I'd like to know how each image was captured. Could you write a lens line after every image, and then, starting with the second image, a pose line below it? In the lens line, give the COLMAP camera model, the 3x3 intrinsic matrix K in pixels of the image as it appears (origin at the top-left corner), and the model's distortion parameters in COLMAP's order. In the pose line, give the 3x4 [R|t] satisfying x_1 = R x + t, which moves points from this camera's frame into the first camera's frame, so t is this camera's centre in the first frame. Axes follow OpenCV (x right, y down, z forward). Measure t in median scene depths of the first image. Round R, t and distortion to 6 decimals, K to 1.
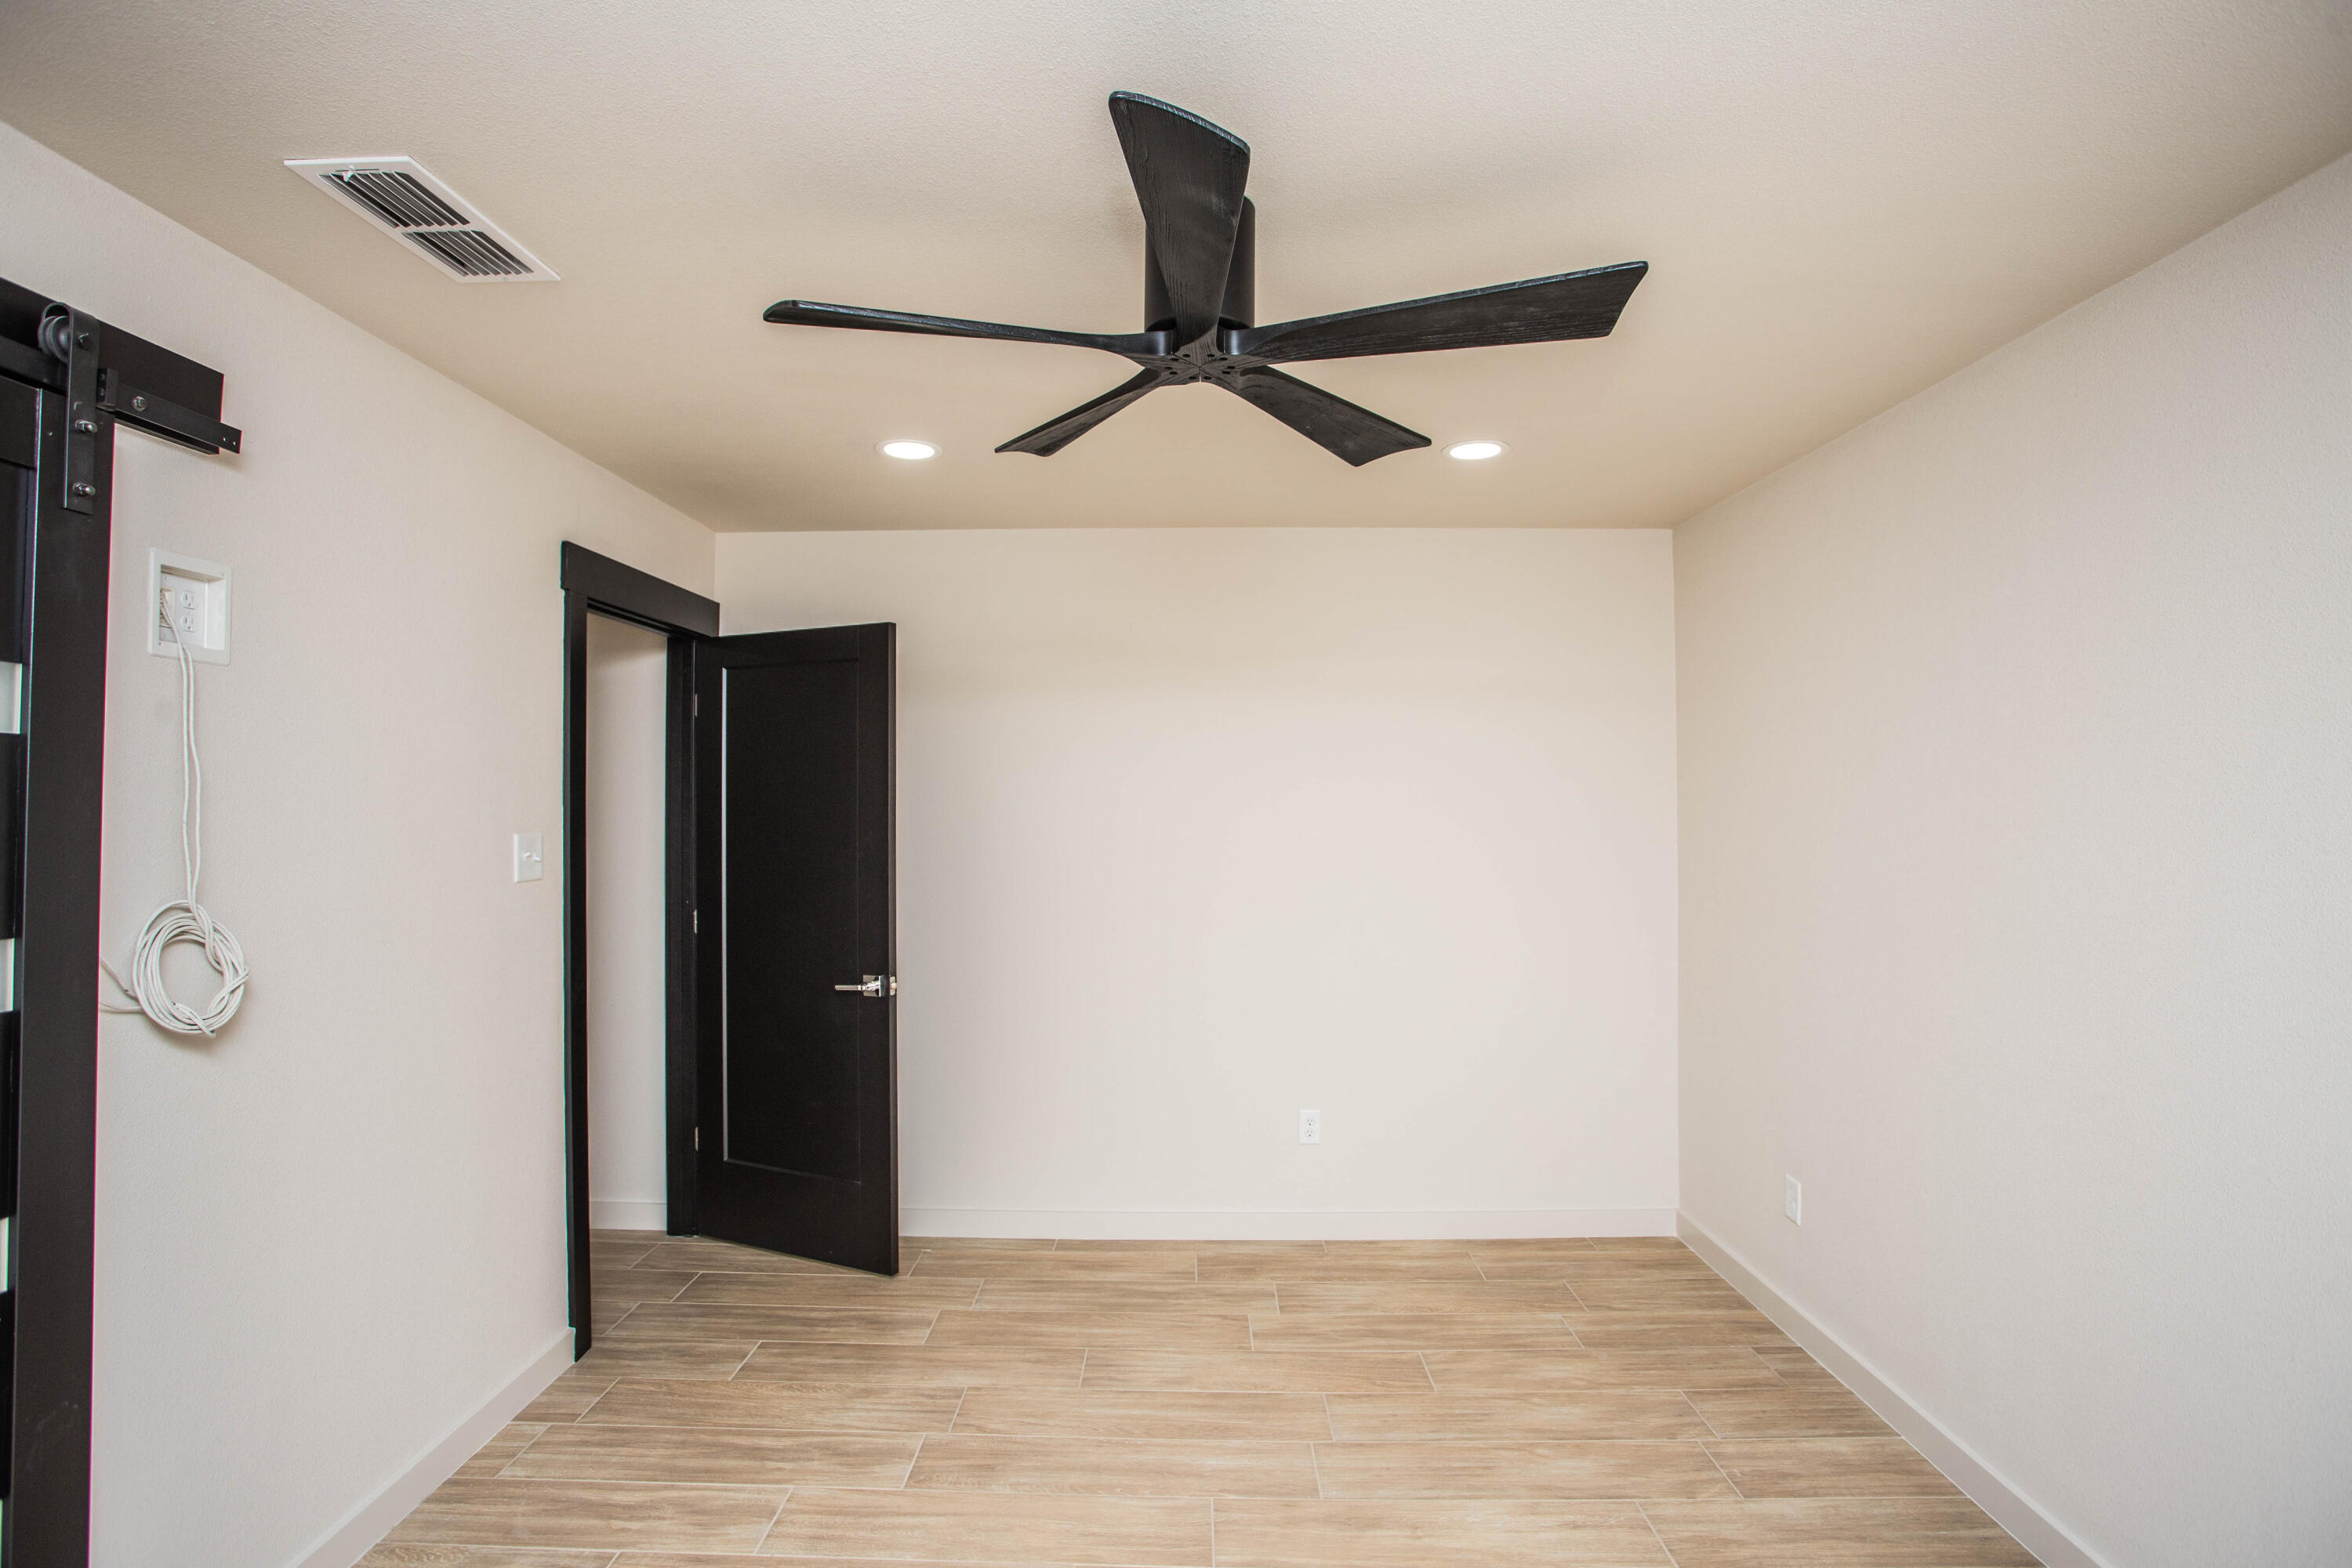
lens RADIAL K [[1138.4, 0, 1176.0], [0, 1138.4, 784.0], [0, 0, 1]] dist [-0.073893, 0.027102]
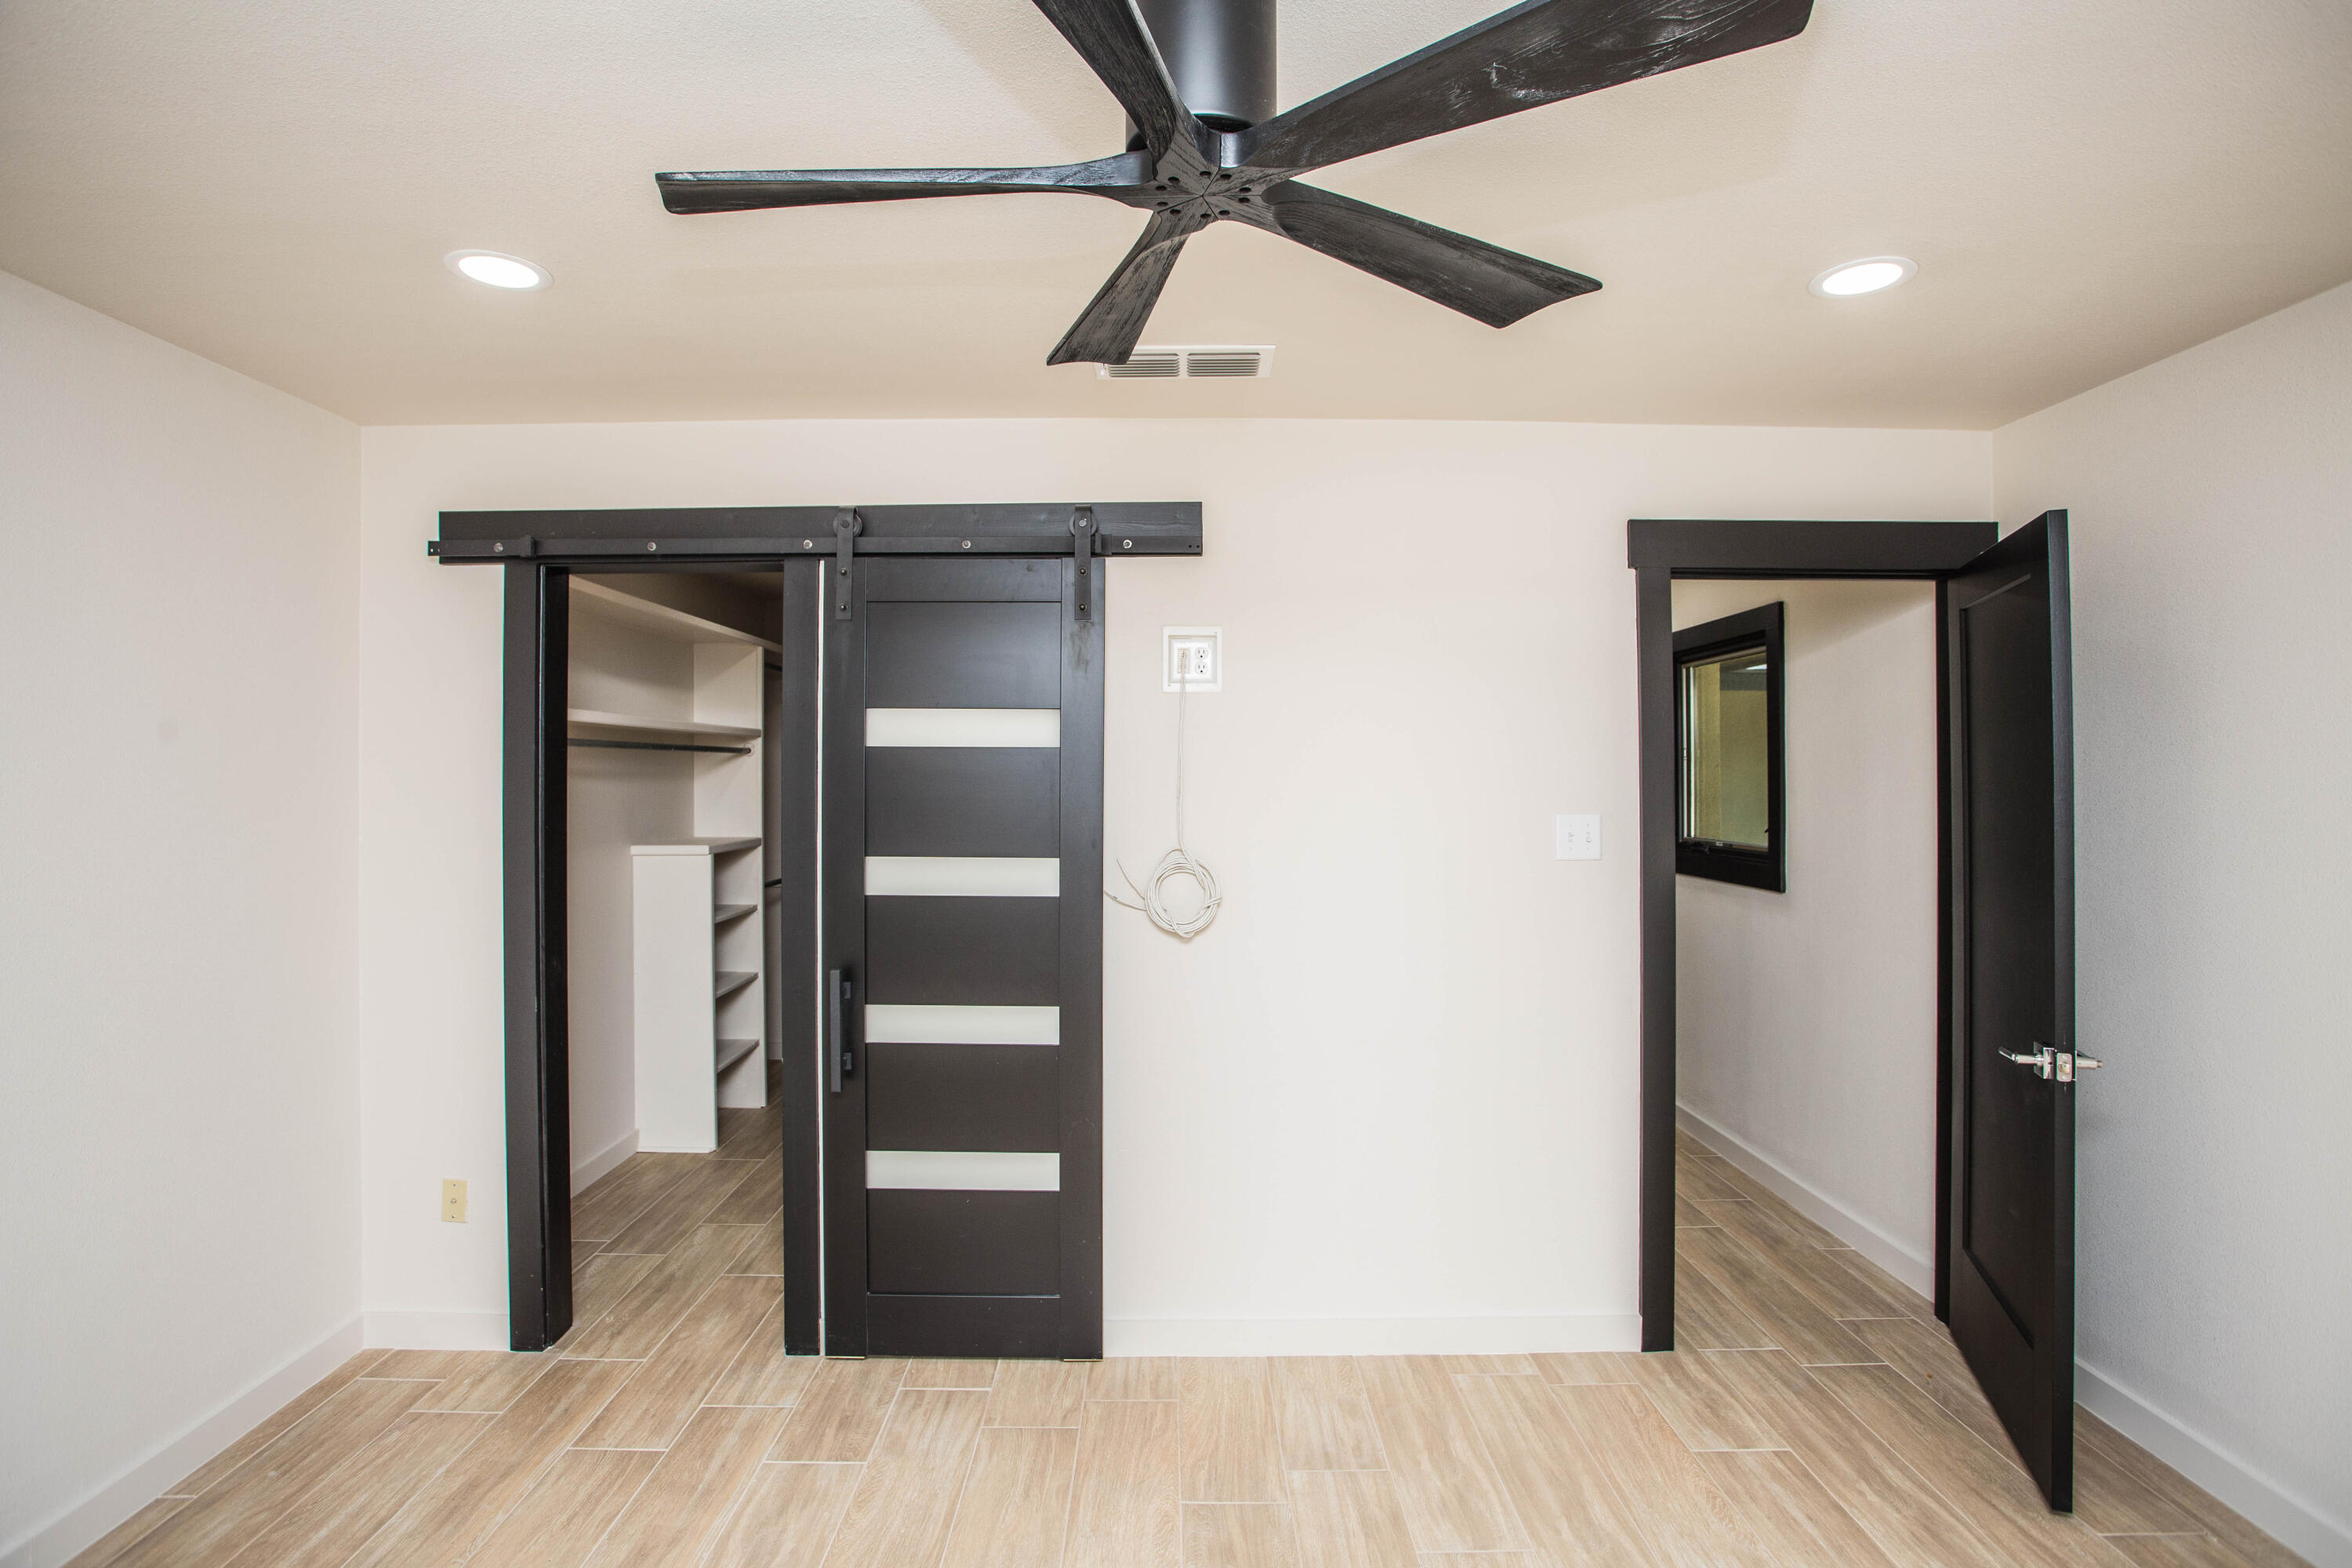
lens RADIAL K [[1138.4, 0, 1176.0], [0, 1138.4, 784.0], [0, 0, 1]] dist [-0.073893, 0.027102]
pose [[0.020348, 0.005110, -0.999780, 0.484985], [0.013715, 0.999891, 0.005389, 0.005266], [0.999699, -0.013822, 0.020276, 0.632009]]
